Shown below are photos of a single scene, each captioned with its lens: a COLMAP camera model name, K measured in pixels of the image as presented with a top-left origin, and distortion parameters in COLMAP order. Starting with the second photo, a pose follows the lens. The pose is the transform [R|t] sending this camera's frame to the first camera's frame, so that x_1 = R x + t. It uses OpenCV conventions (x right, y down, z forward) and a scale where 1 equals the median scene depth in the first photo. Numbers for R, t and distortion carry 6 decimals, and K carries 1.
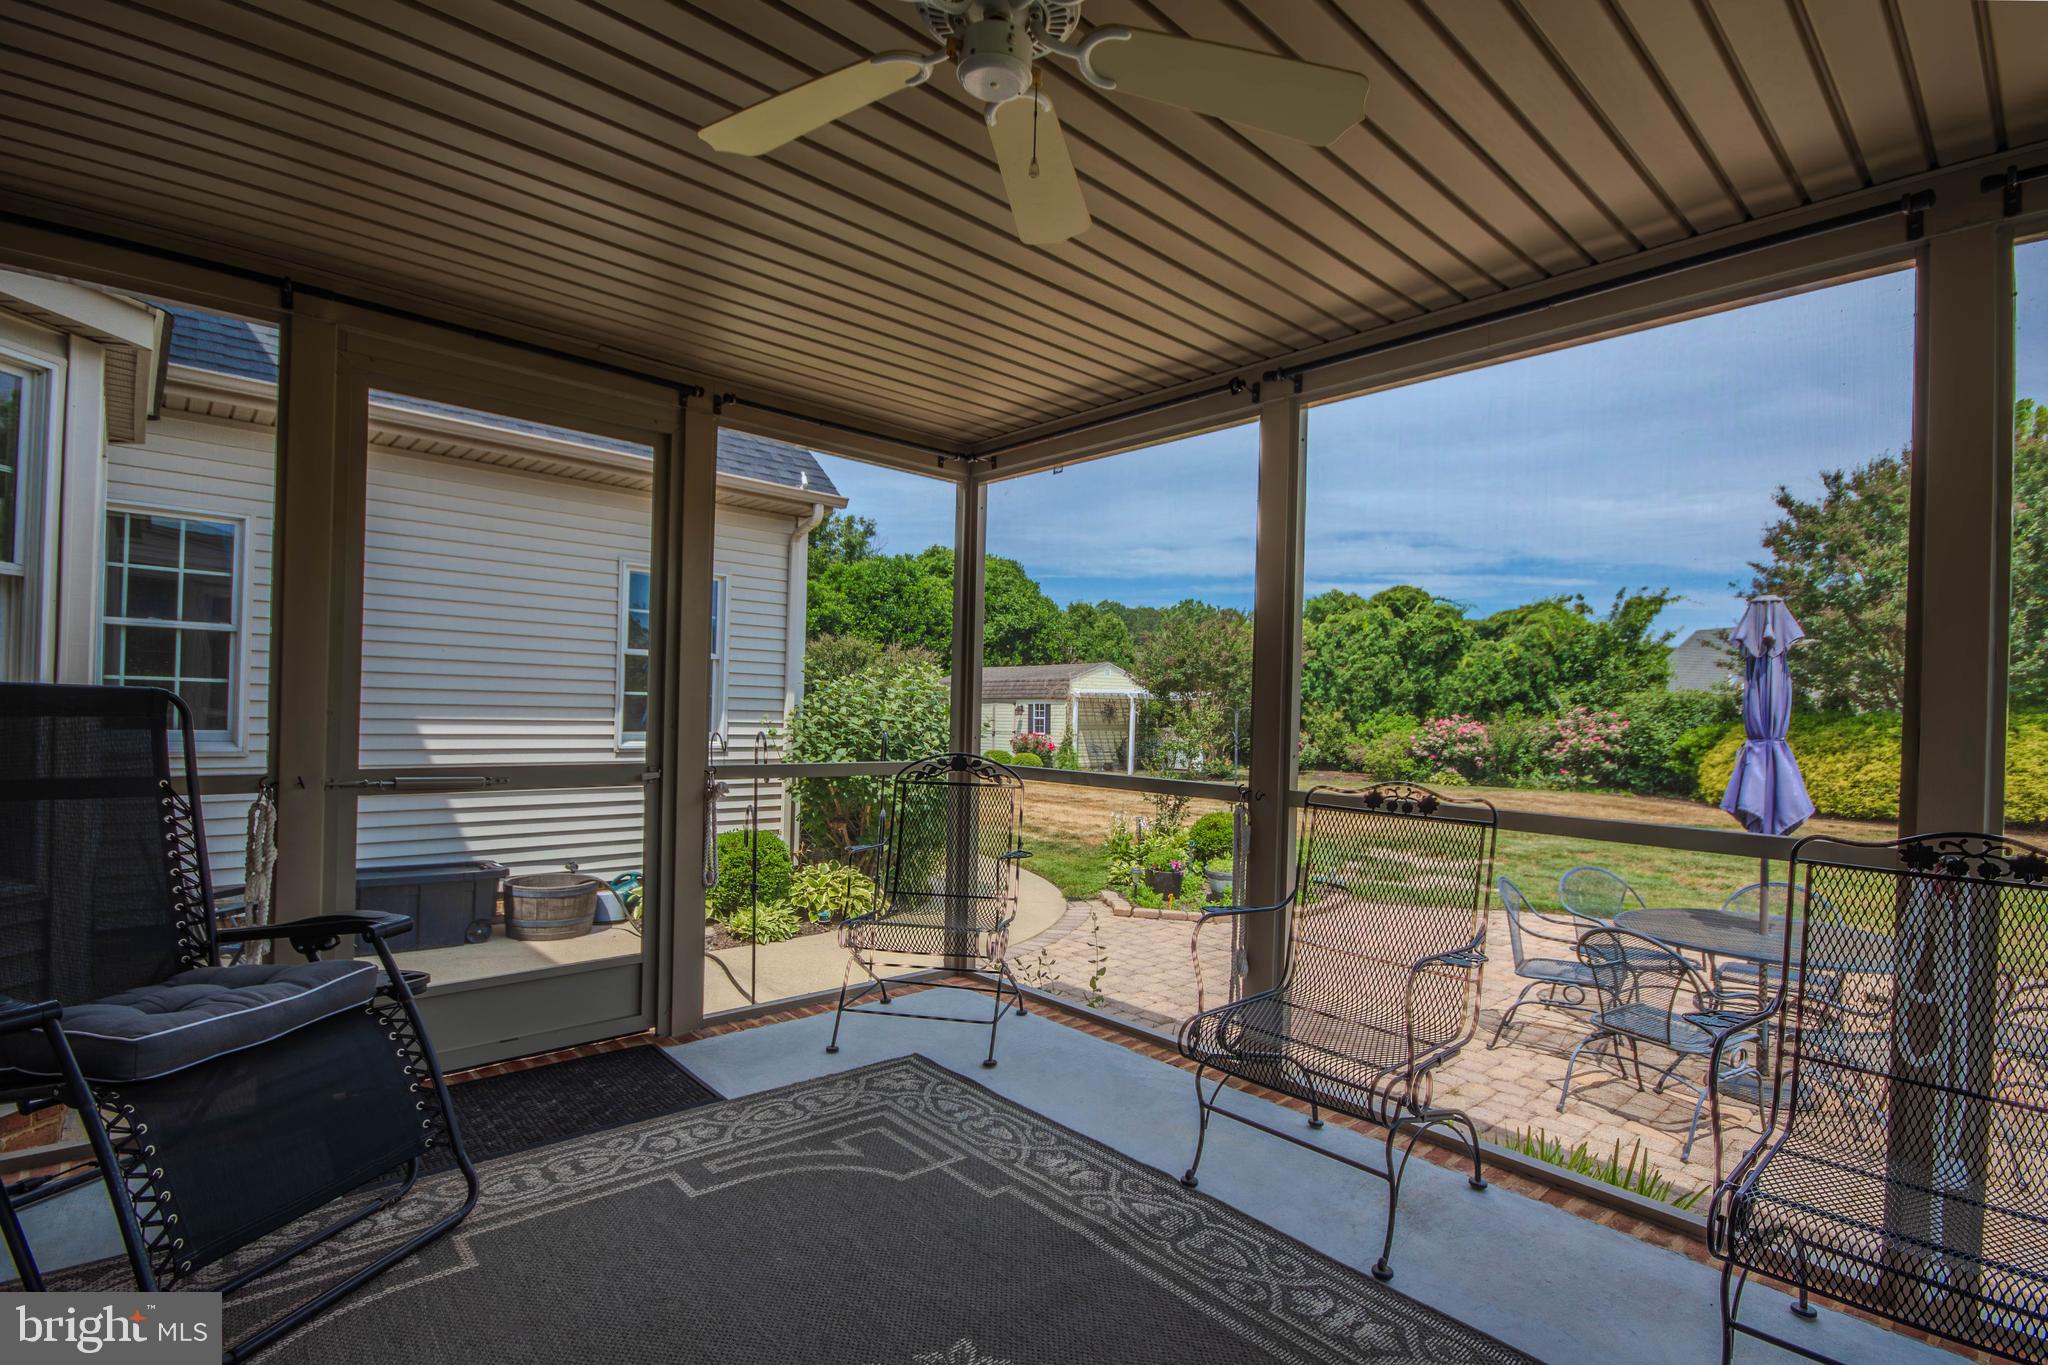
lens RADIAL K [[956.6, 0, 993.6], [0, 956.6, 697.1], [0, 0, 1]] dist [-0.000332, -0.000358]
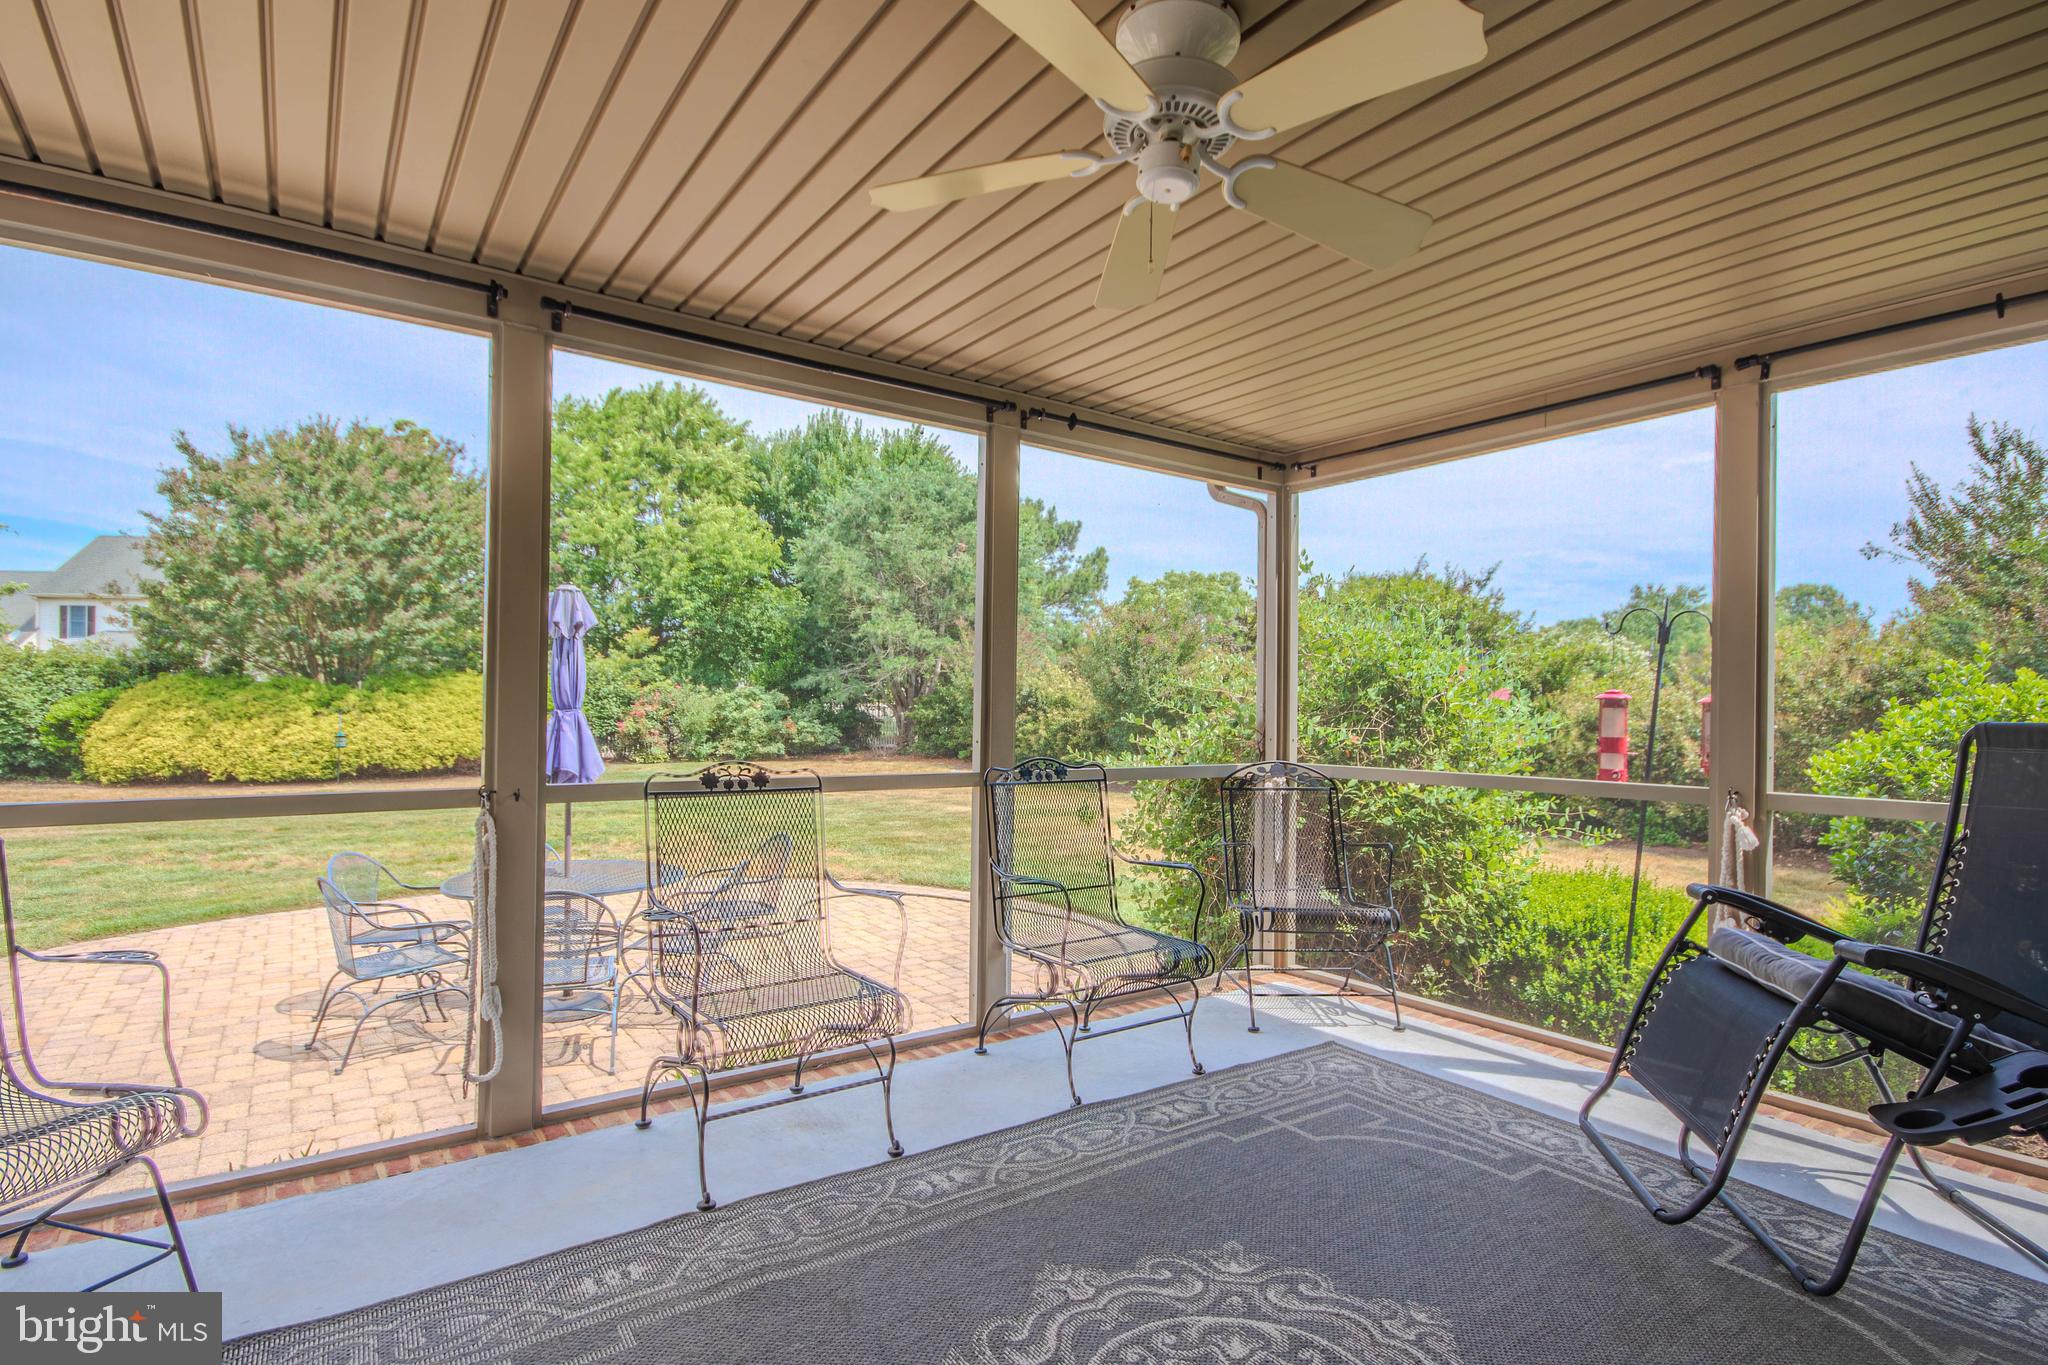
lens RADIAL K [[1080.7, 0, 1017.5], [0, 1080.7, 711.4], [0, 0, 1]] dist [-0.004191, -0.001192]
pose [[0.077996, -0.032994, 0.996408, -0.169266], [-0.020204, 0.999195, 0.034668, -0.003534], [-0.996749, -0.022836, 0.077267, 0.132335]]
